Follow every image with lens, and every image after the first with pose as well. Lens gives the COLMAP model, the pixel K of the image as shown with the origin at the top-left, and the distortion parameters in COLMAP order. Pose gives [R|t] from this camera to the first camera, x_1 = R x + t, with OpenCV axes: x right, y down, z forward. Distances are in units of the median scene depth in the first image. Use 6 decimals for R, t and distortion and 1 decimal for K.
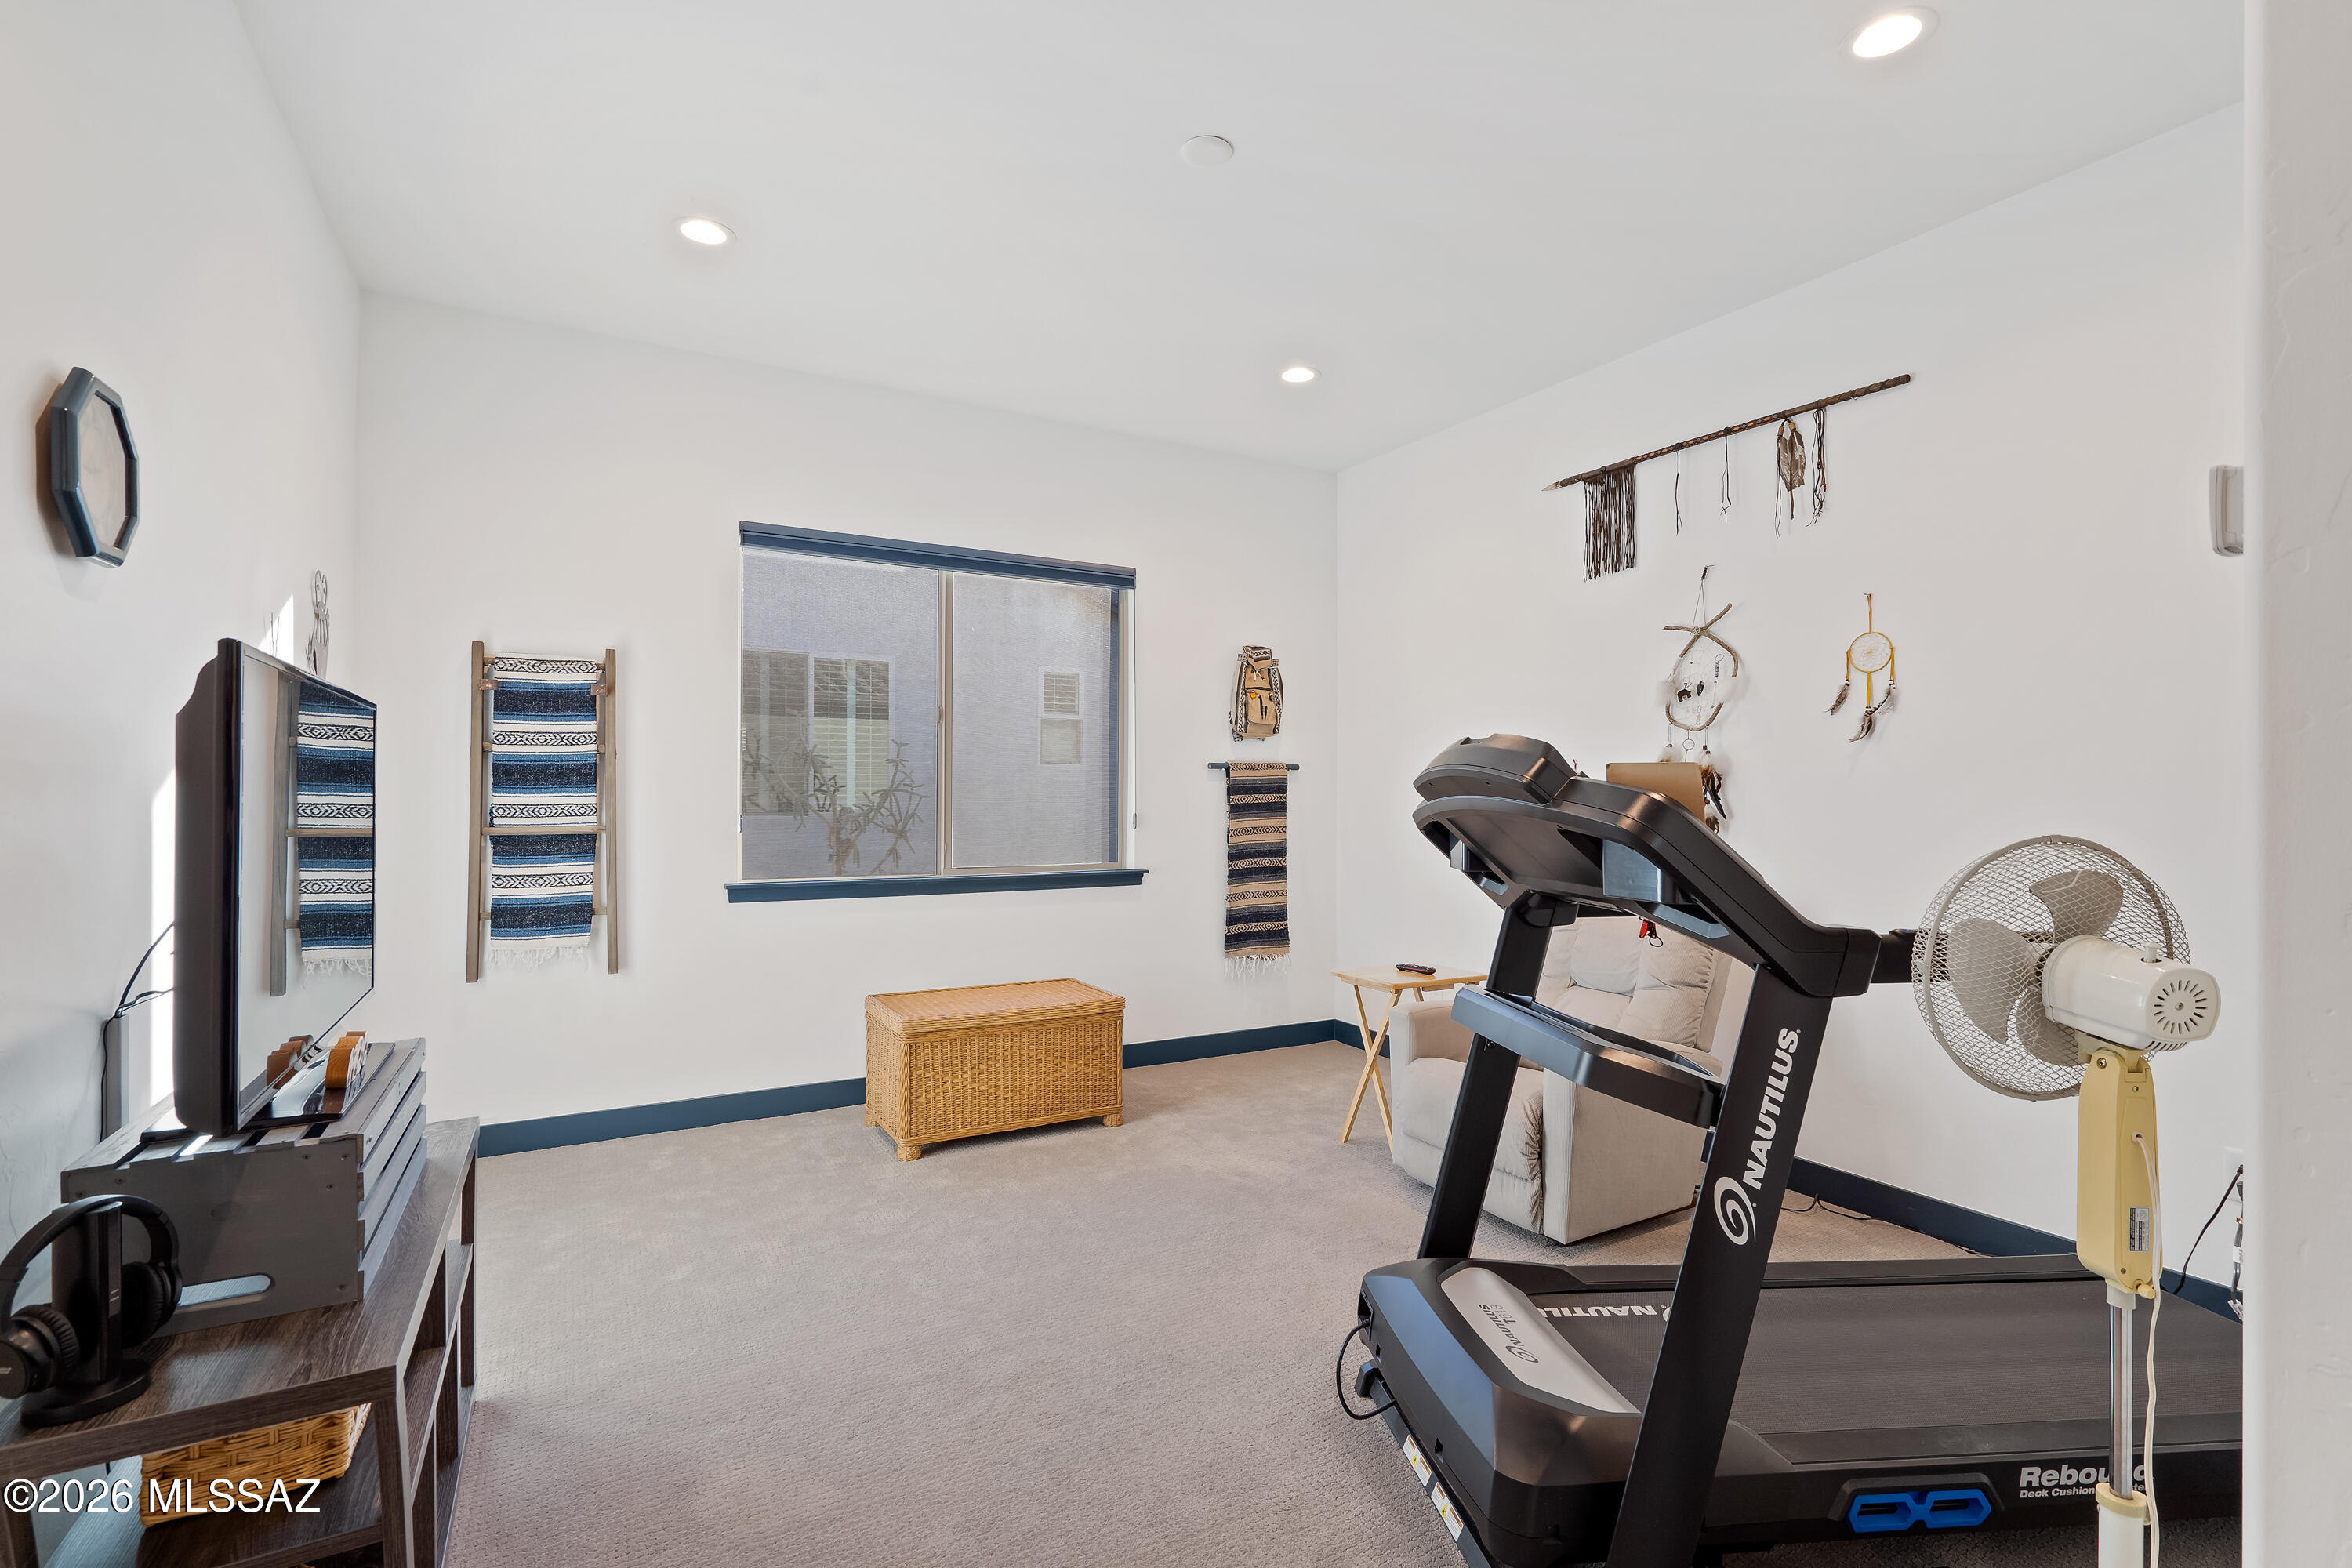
lens RADIAL K [[1063.9, 0, 1169.6], [0, 1063.9, 793.0], [0, 0, 1]] dist [-0.004918, 0.001292]
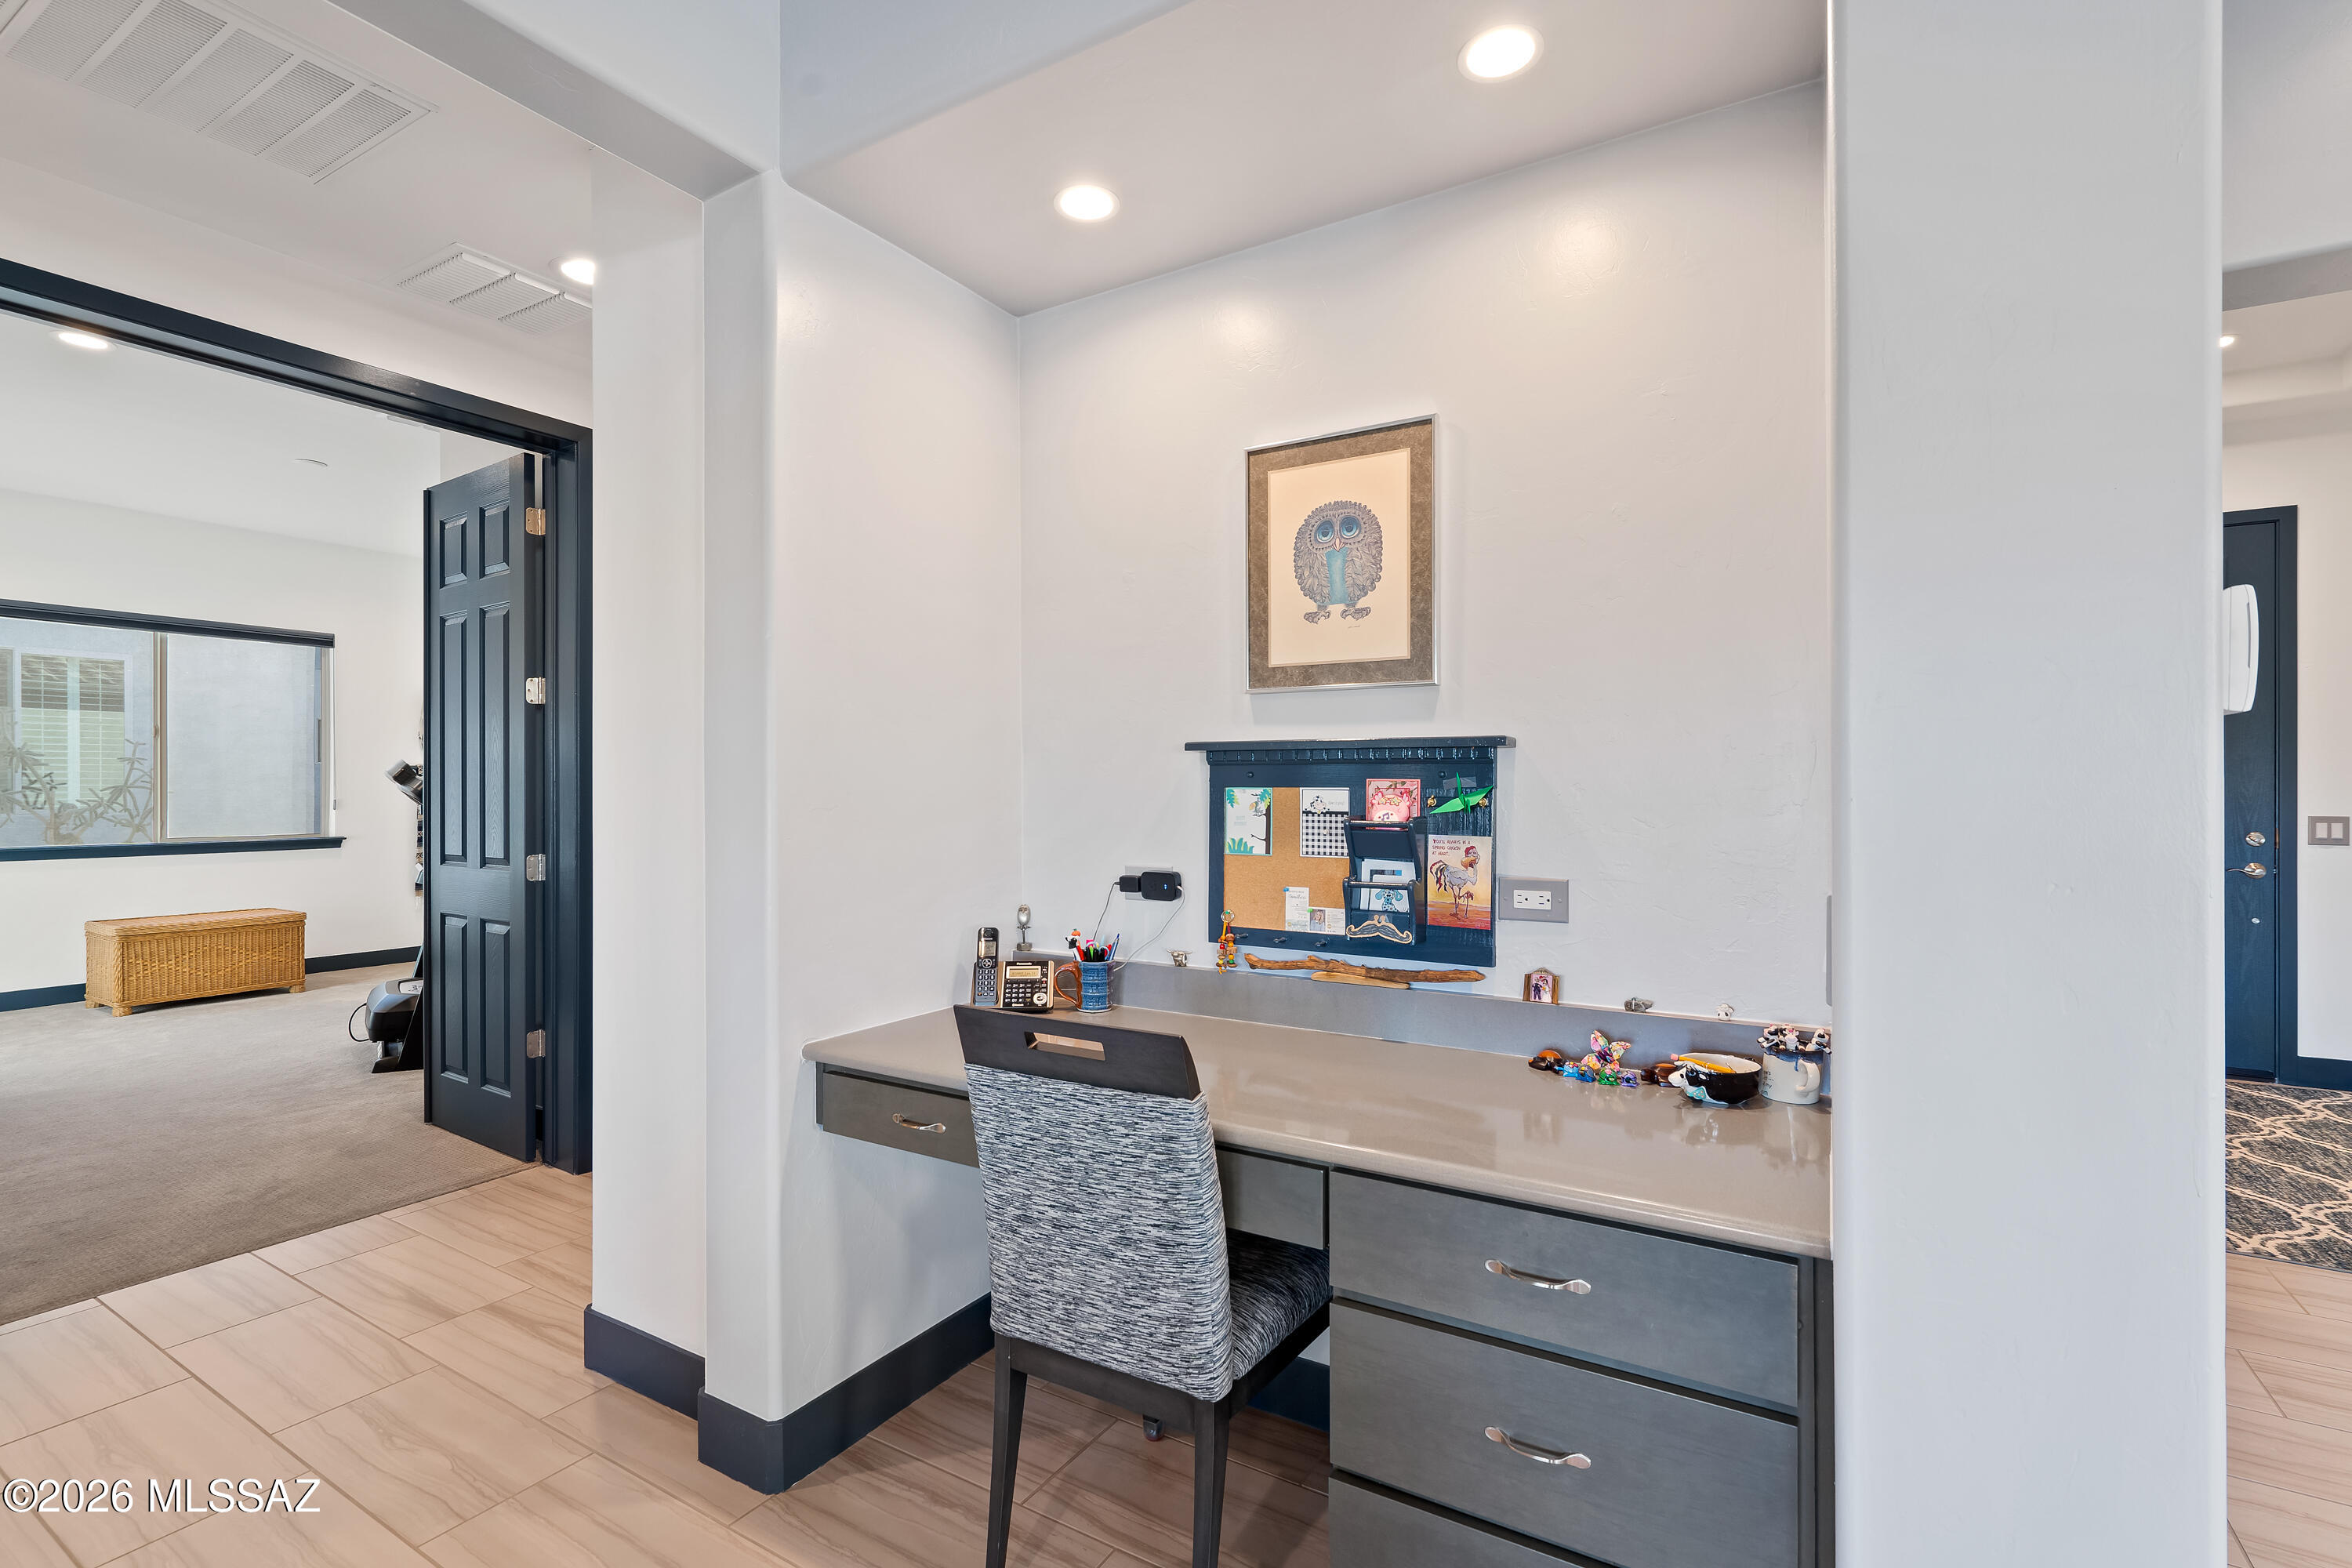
lens RADIAL K [[1076.9, 0, 1162.4], [0, 1076.9, 790.3], [0, 0, 1]] dist [-0.000712, 0.000456]
pose [[0.877921, -0.001898, 0.478801, 0.262141], [0.003633, 0.999990, -0.002698, 0.015025], [-0.478791, 0.004108, 0.877919, -0.866513]]
